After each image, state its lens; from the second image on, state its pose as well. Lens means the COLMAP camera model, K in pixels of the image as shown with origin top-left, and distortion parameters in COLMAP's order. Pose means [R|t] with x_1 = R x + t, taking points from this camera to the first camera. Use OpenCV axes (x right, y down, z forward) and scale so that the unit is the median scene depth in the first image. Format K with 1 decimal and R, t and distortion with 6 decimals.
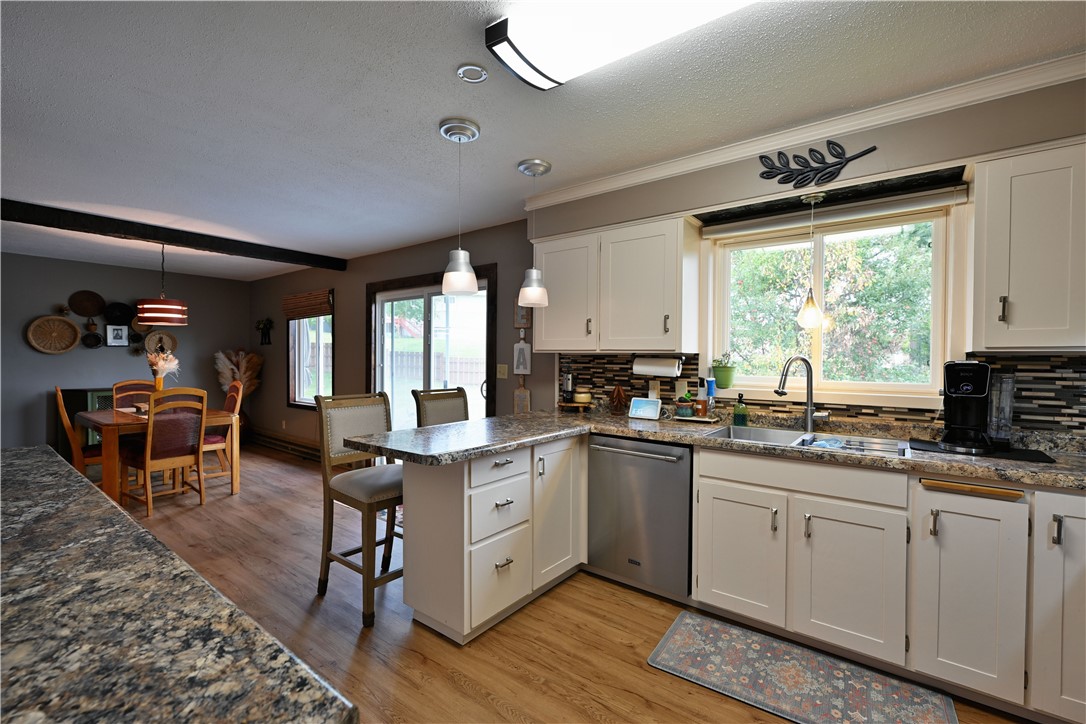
lens RADIAL K [[470.9, 0, 539.4], [0, 470.9, 363.5], [0, 0, 1]] dist [-0.001152, 0.000417]
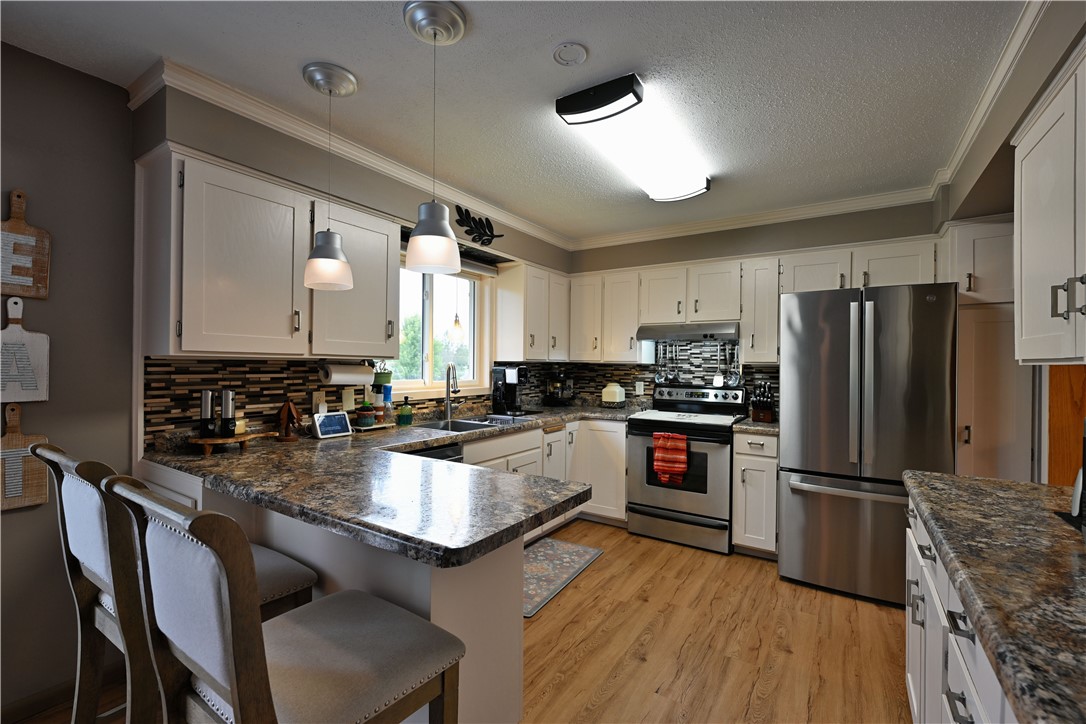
lens RADIAL K [[470.9, 0, 539.4], [0, 470.9, 363.5], [0, 0, 1]] dist [-0.001152, 0.000417]
pose [[-0.079775, -0.006088, 0.996794, -0.509599], [0.003232, 0.999975, 0.006366, -0.014243], [-0.996808, 0.003730, -0.079754, 0.554564]]
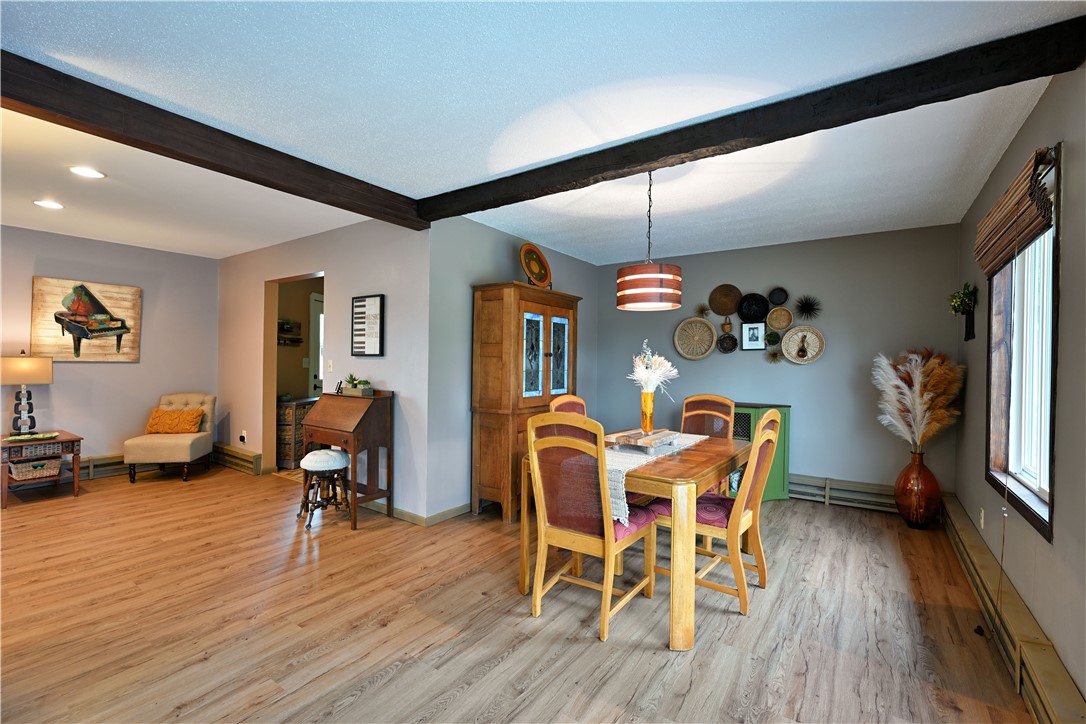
lens RADIAL K [[470.9, 0, 539.4], [0, 470.9, 363.5], [0, 0, 1]] dist [-0.001152, 0.000417]
pose [[0.048563, -0.000411, -0.998820, -0.209975], [-0.027308, 0.999626, -0.001739, -0.005052], [0.998447, 0.027360, 0.048533, 0.952635]]
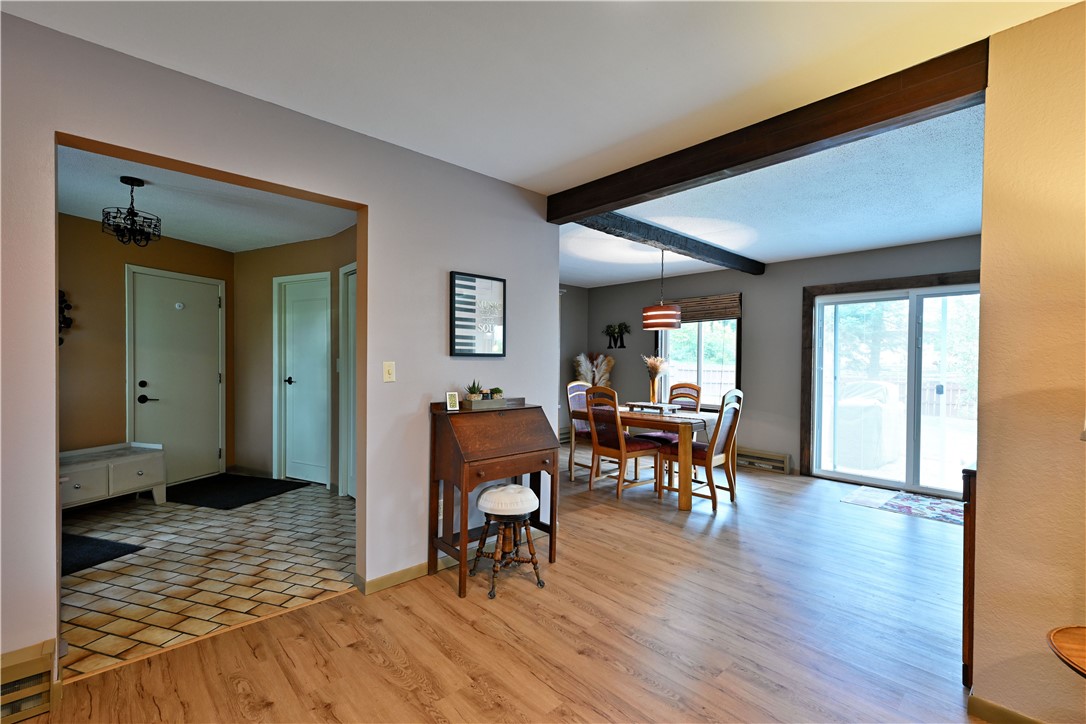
lens RADIAL K [[477.5, 0, 540.5], [0, 477.5, 366.9], [0, 0, 1]] dist [0.009831, -0.000037]
pose [[0.986745, 0.005232, -0.162195, -1.028558], [-0.005381, 0.999985, -0.000477, 0.004519], [0.162190, 0.001344, 0.986759, -0.126987]]
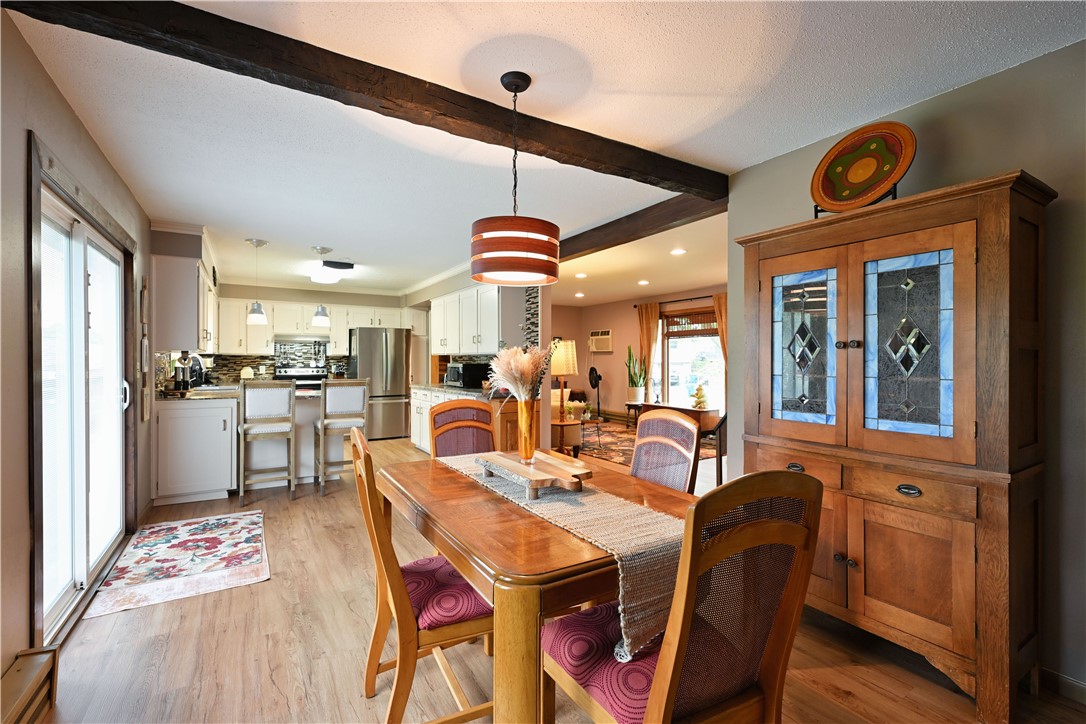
lens RADIAL K [[470.9, 0, 539.4], [0, 470.9, 363.5], [0, 0, 1]] dist [-0.001152, 0.000417]
pose [[-0.937133, -0.009588, 0.348842, -1.123882], [-0.001920, 0.999749, 0.022318, -0.016976], [-0.348968, 0.020245, -0.936916, 1.622761]]
